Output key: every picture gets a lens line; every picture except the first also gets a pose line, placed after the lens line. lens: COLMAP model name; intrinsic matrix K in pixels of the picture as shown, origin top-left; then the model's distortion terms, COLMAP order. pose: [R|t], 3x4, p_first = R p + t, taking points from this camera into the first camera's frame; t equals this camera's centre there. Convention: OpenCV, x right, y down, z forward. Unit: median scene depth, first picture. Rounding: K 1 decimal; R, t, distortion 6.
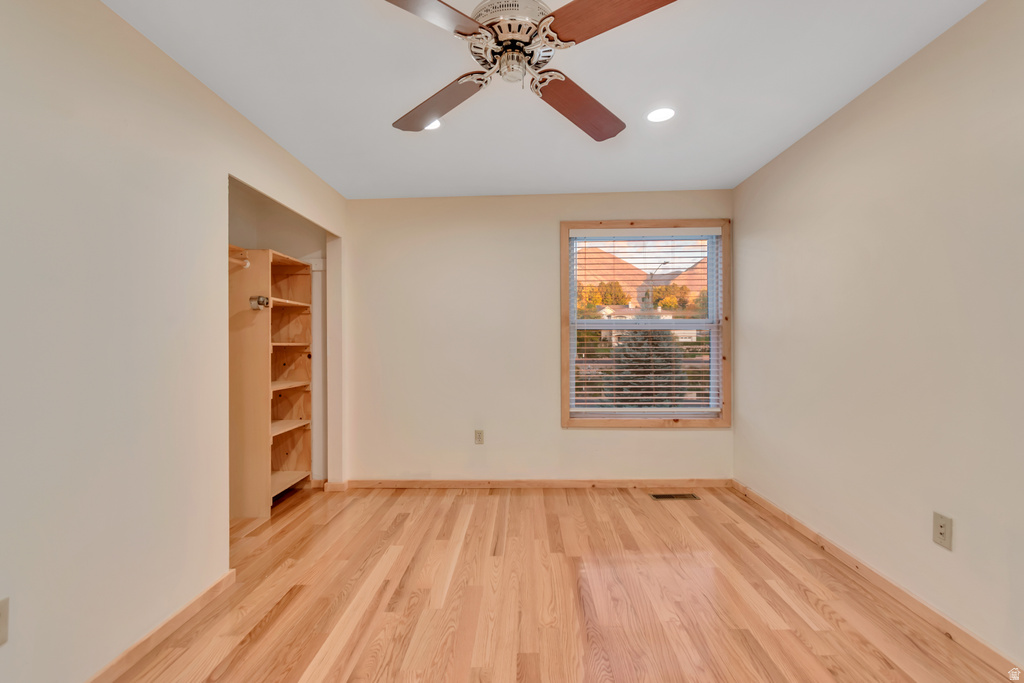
lens RADIAL K [[453.0, 0, 512.0], [0, 453.0, 341.5], [0, 0, 1]] dist [0.001357, -0.000446]
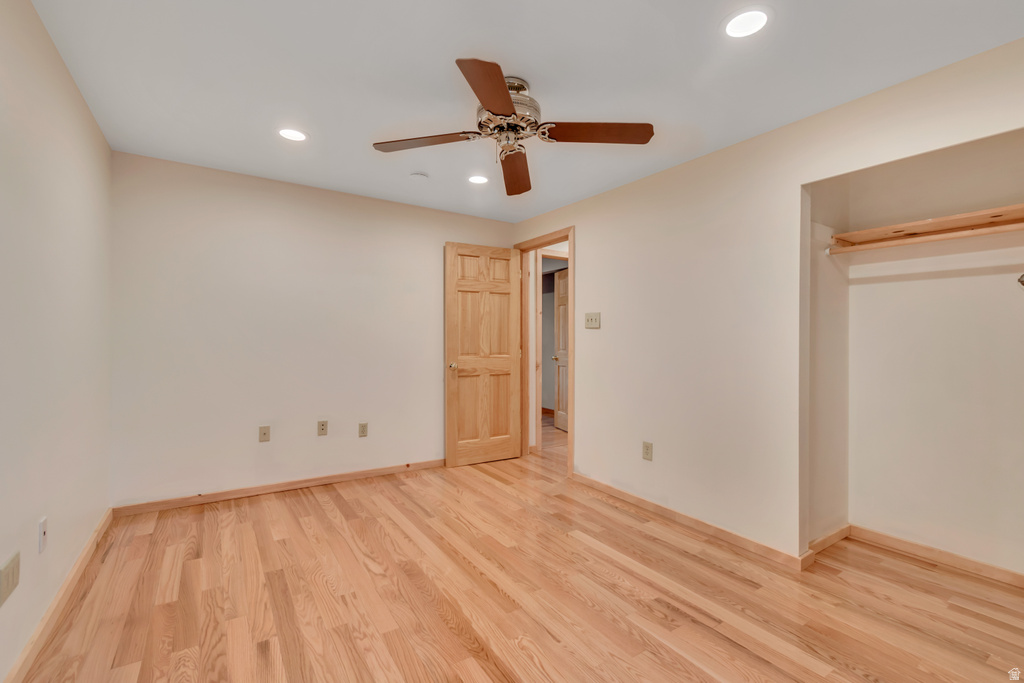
lens RADIAL K [[453.0, 0, 512.0], [0, 453.0, 341.5], [0, 0, 1]] dist [0.001357, -0.000446]
pose [[-0.820683, -0.001089, -0.571382, 0.583219], [-0.005083, 0.999973, 0.005395, -0.002869], [0.571361, 0.007332, -0.820666, 1.609433]]
